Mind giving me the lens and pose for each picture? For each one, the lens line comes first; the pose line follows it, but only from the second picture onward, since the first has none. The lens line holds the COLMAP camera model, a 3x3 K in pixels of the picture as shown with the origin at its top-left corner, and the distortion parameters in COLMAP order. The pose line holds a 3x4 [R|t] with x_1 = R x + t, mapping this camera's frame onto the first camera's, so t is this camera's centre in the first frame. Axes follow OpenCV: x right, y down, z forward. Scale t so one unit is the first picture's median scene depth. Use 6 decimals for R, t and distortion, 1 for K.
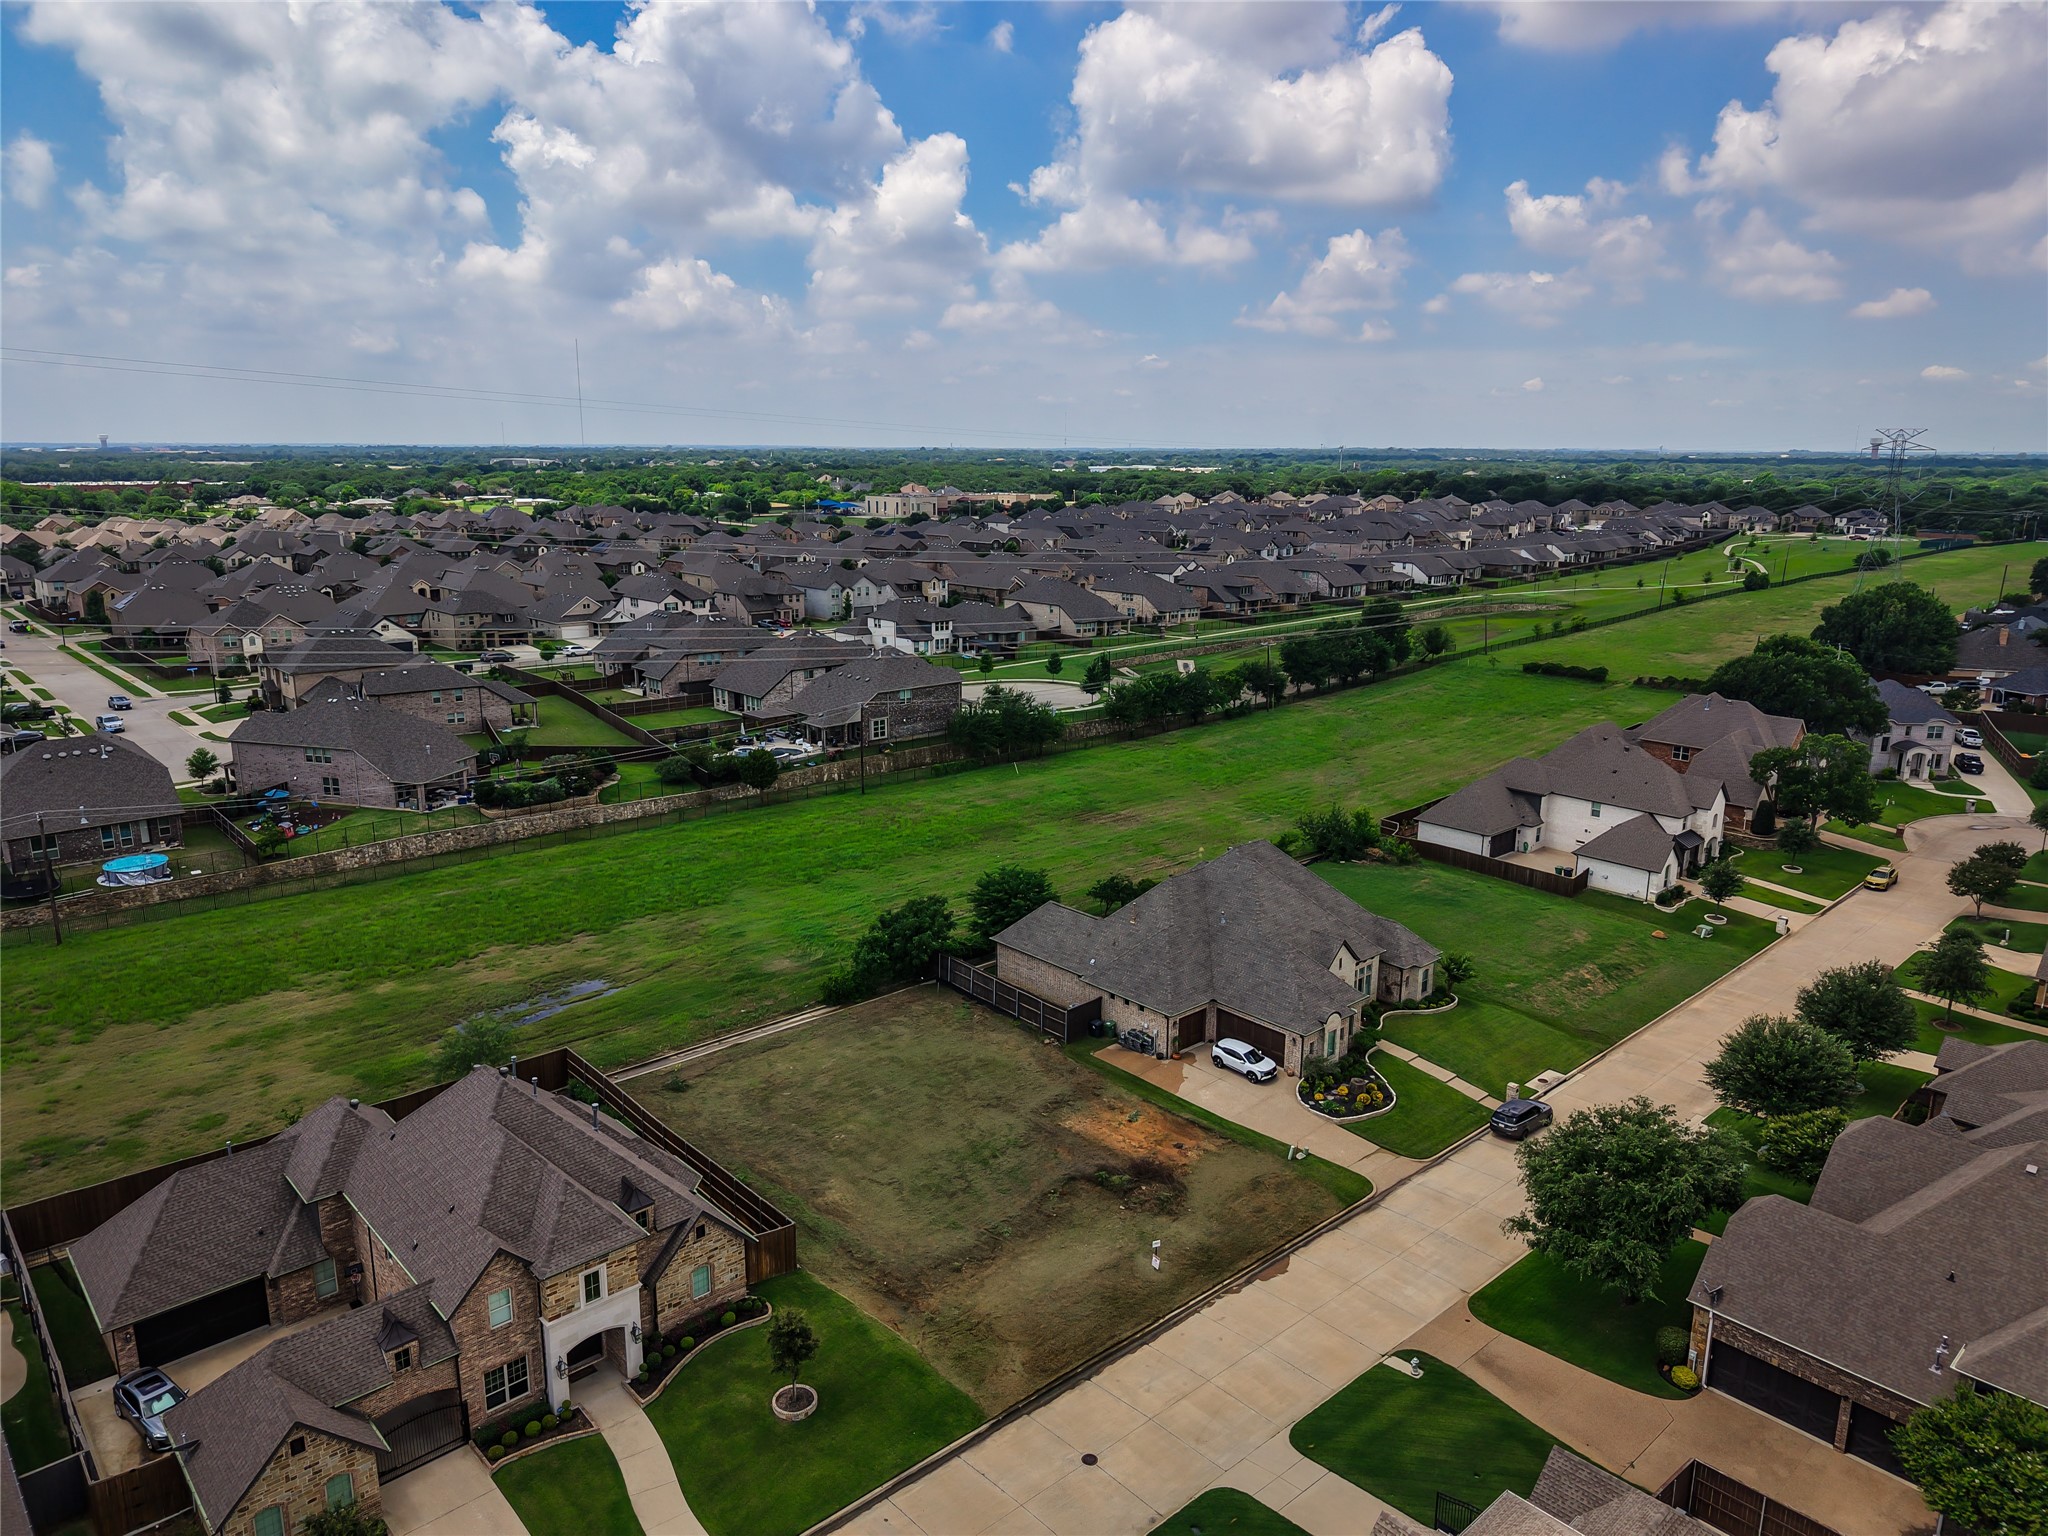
lens RADIAL K [[1368.8, 0, 1021.7], [0, 1368.8, 775.4], [0, 0, 1]] dist [0.028341, -0.024270]
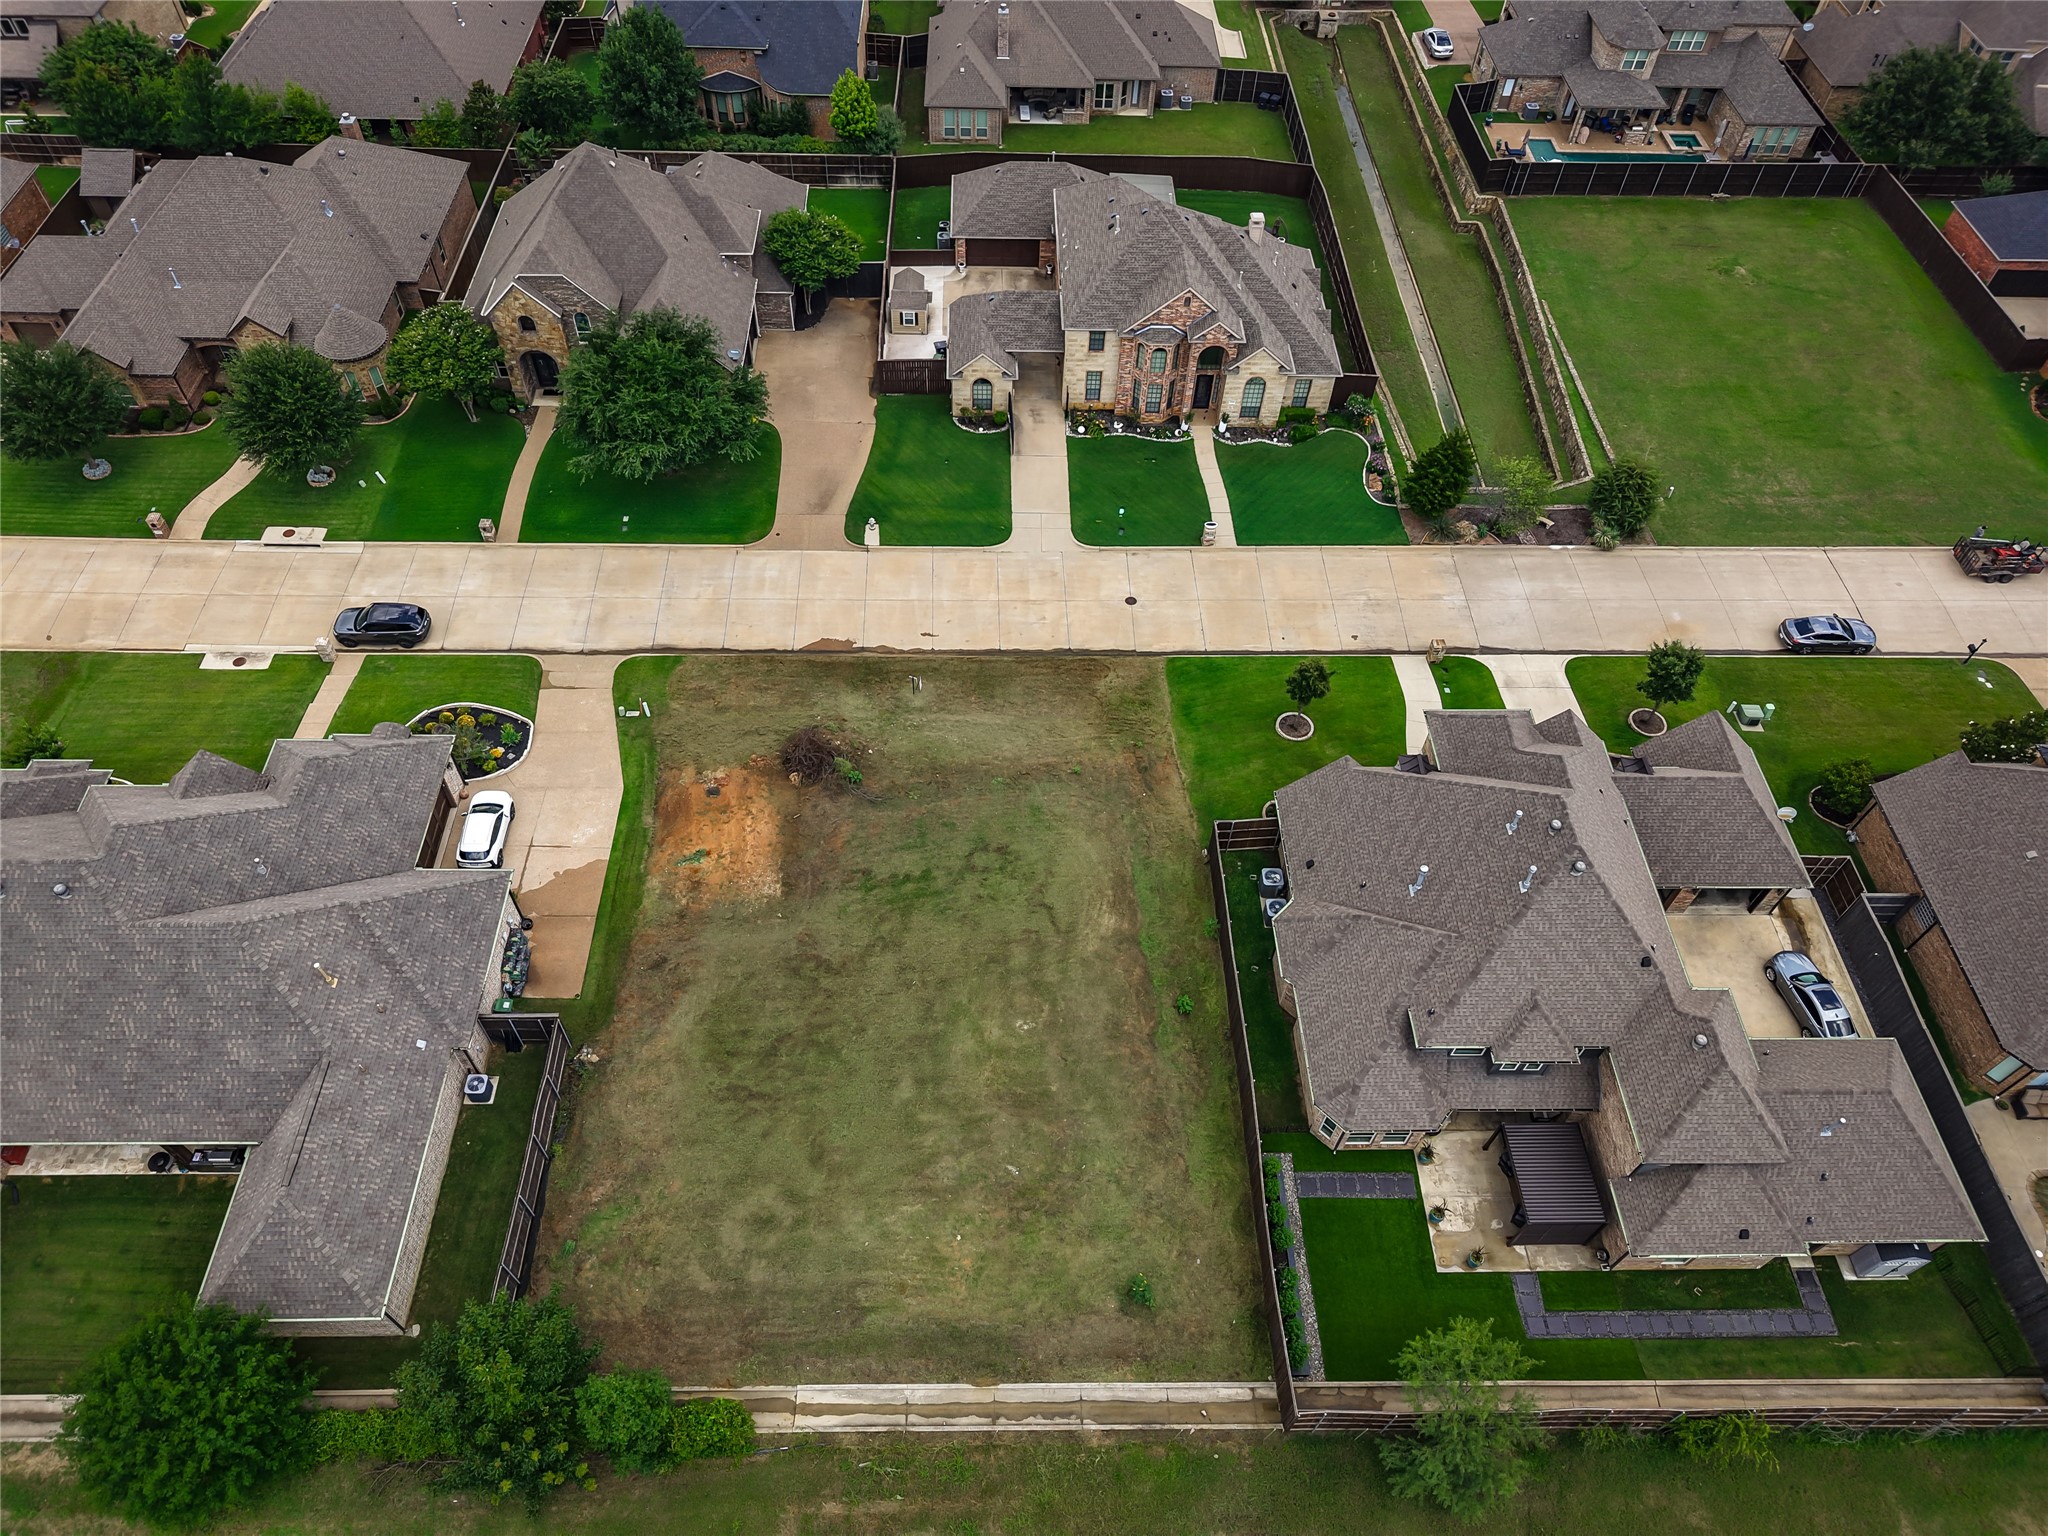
lens RADIAL K [[1368.8, 0, 1019.1], [0, 1368.8, 754.9], [0, 0, 1]] dist [0.028341, -0.024270]
pose [[-0.746000, -0.537945, 0.392554, -0.259655], [0.124478, 0.466440, 0.875750, -0.342396], [-0.654209, 0.702174, -0.281002, 0.838480]]
